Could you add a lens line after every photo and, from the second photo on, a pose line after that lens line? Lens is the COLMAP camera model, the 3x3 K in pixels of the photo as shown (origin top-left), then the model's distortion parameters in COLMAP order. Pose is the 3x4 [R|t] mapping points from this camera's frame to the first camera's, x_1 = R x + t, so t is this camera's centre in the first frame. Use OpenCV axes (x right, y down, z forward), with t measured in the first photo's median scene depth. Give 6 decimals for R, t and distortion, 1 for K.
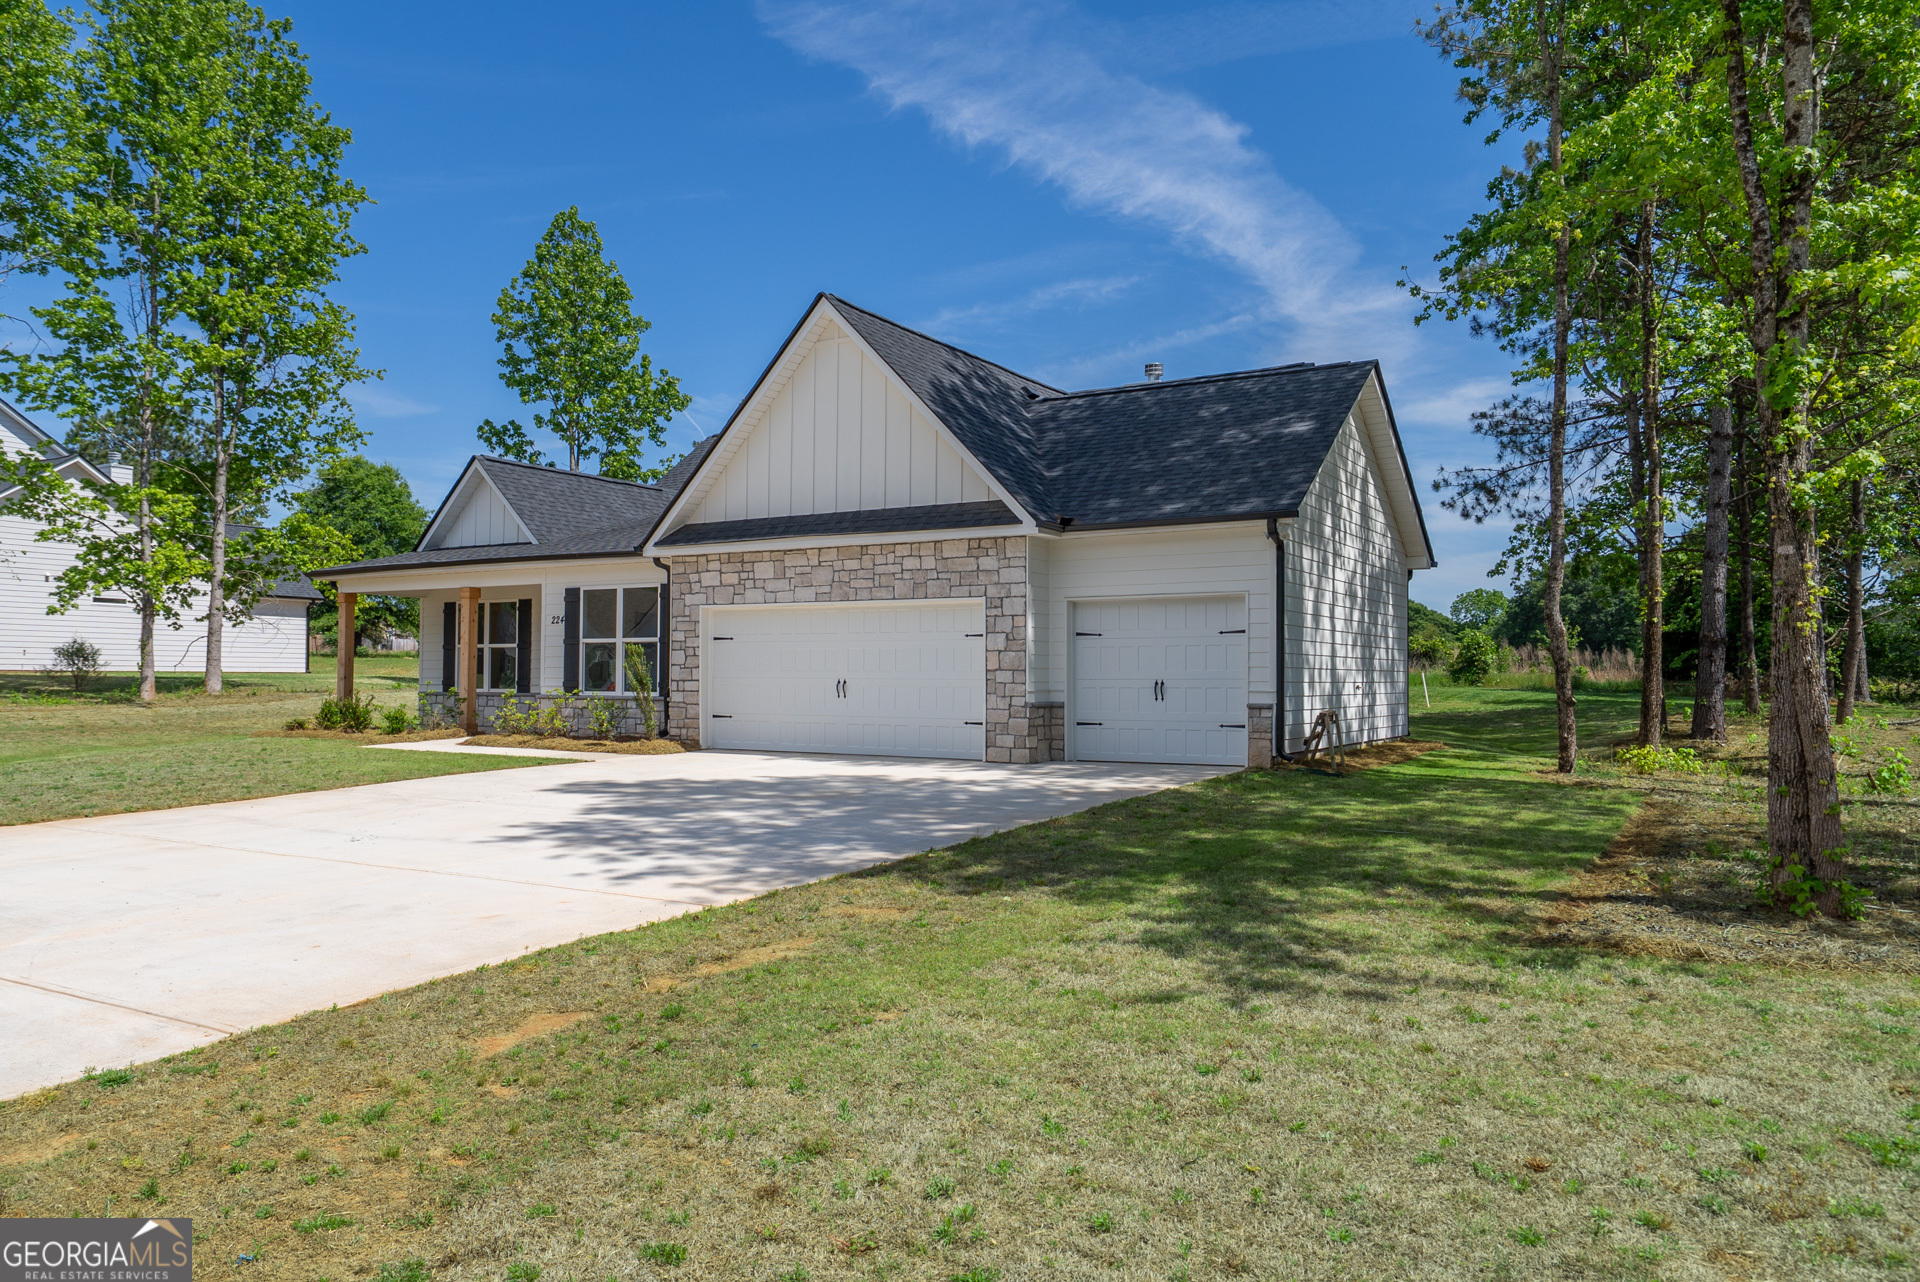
lens RADIAL K [[1373.6, 0, 964.6], [0, 1373.6, 645.2], [0, 0, 1]] dist [0.001076, -0.000062]
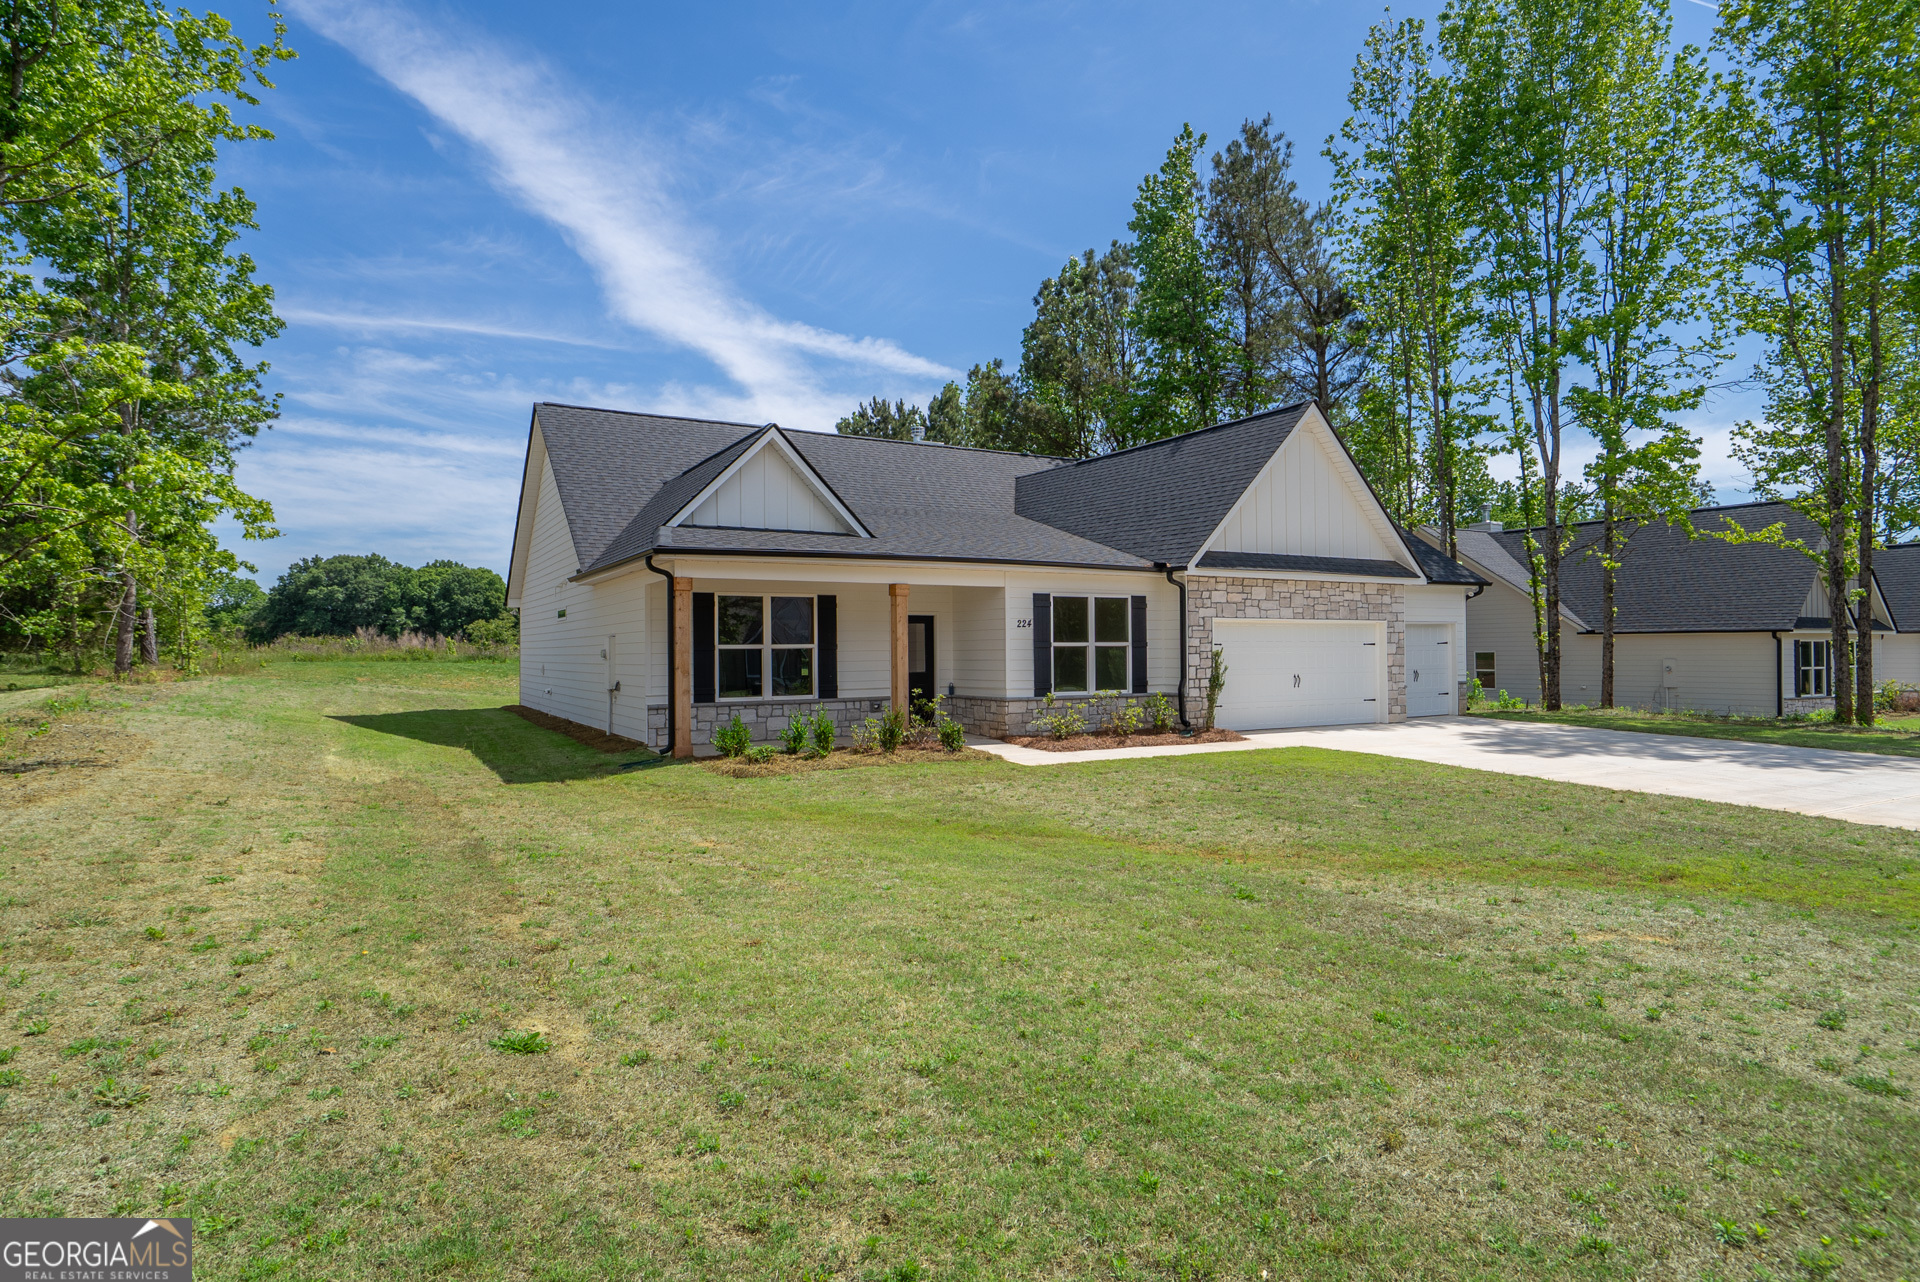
lens RADIAL K [[990.6, 0, 953.6], [0, 990.6, 636.0], [0, 0, 1]] dist [0.012767, 0.002548]
pose [[0.470304, 0.004220, 0.882494, -1.025614], [-0.012552, 0.999919, 0.001908, -0.010525], [-0.882415, -0.011974, 0.470319, 0.738798]]
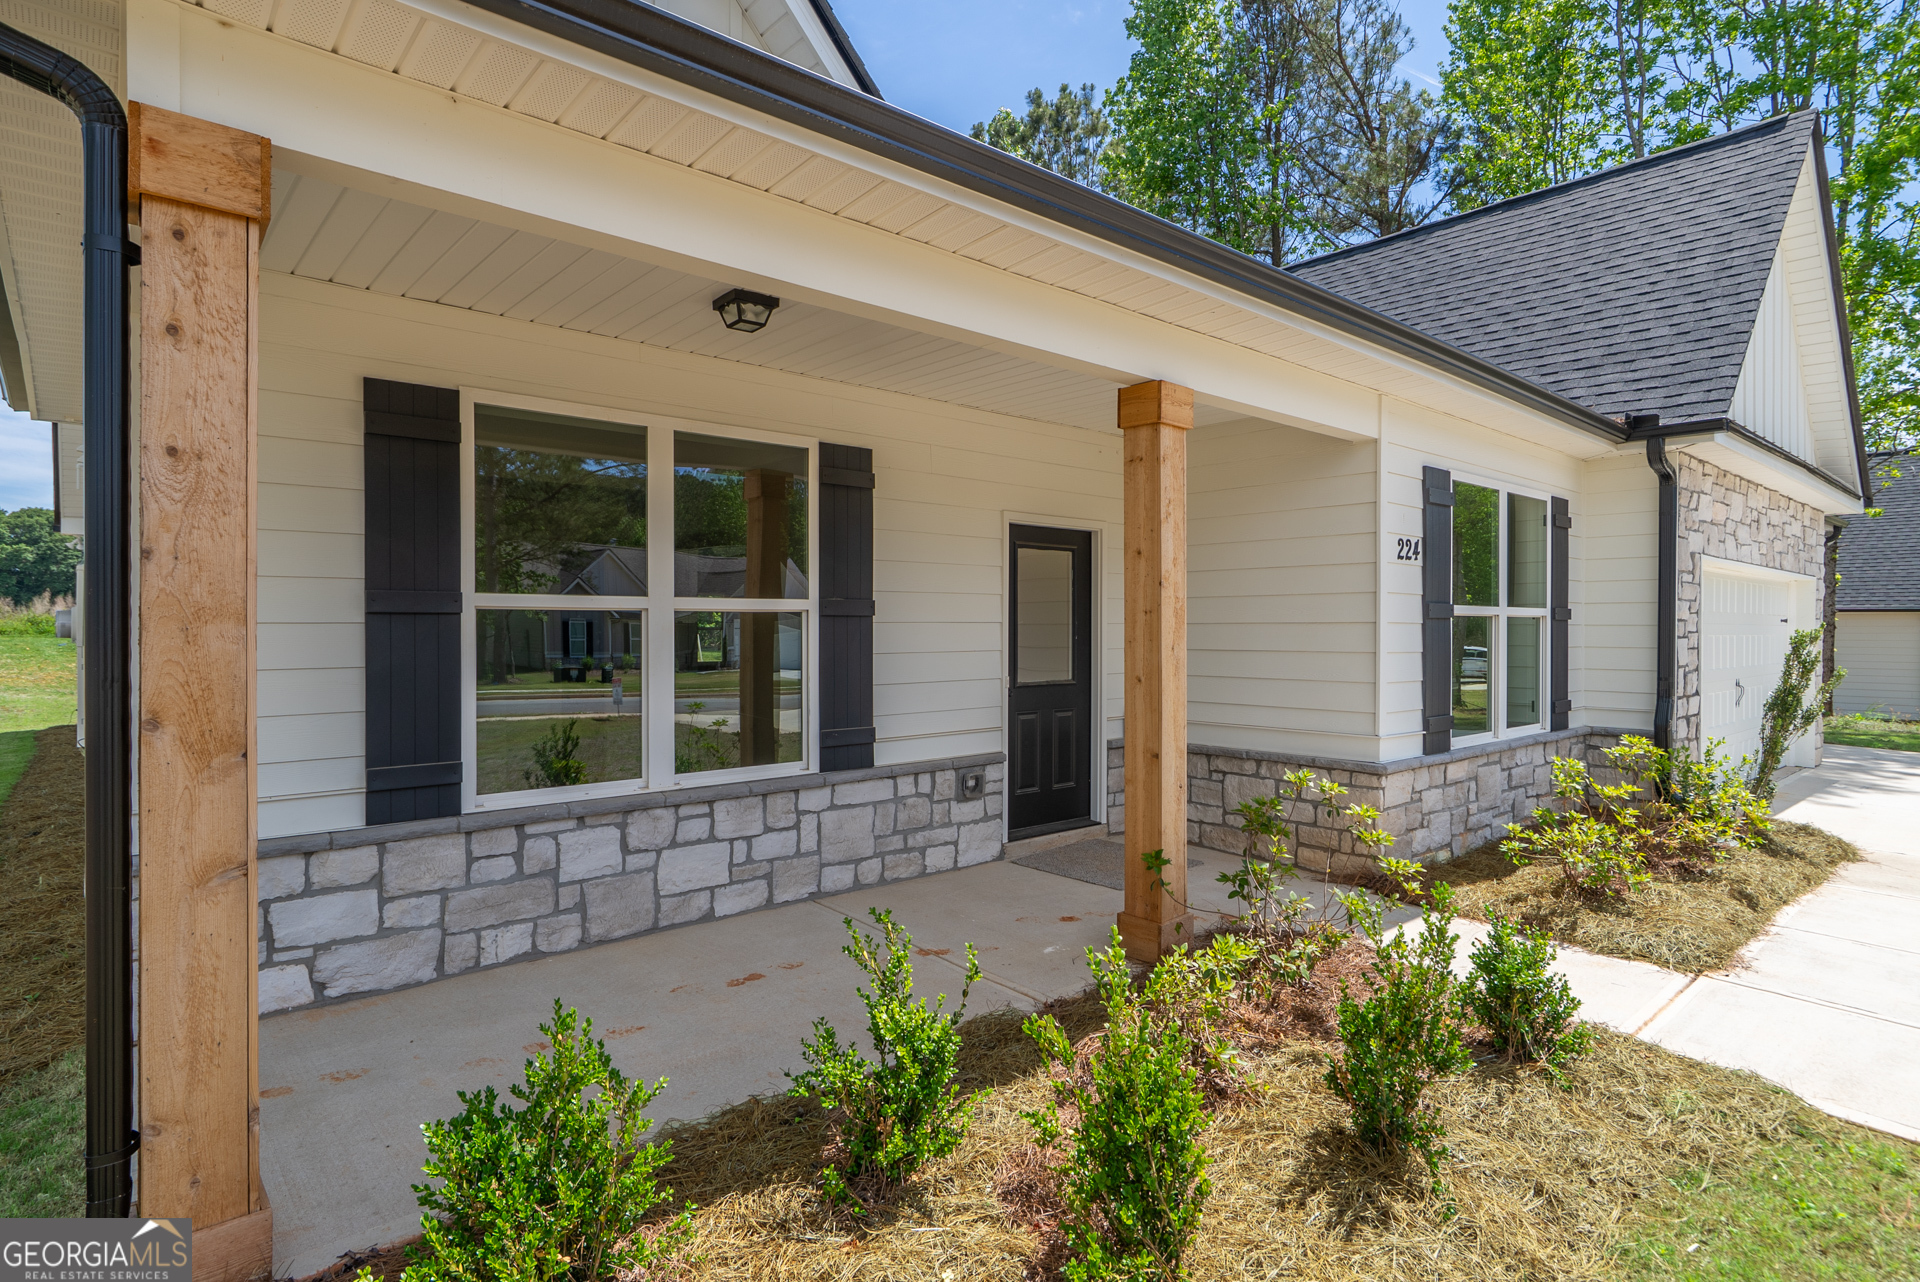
lens RADIAL K [[1001.9, 0, 961.5], [0, 1001.9, 631.5], [0, 0, 1]] dist [0.011661, -0.002593]
pose [[0.291062, -0.009039, 0.956662, -0.616754], [-0.024589, 0.999554, 0.016926, 0.001506], [-0.956388, -0.028450, 0.290710, 1.092234]]
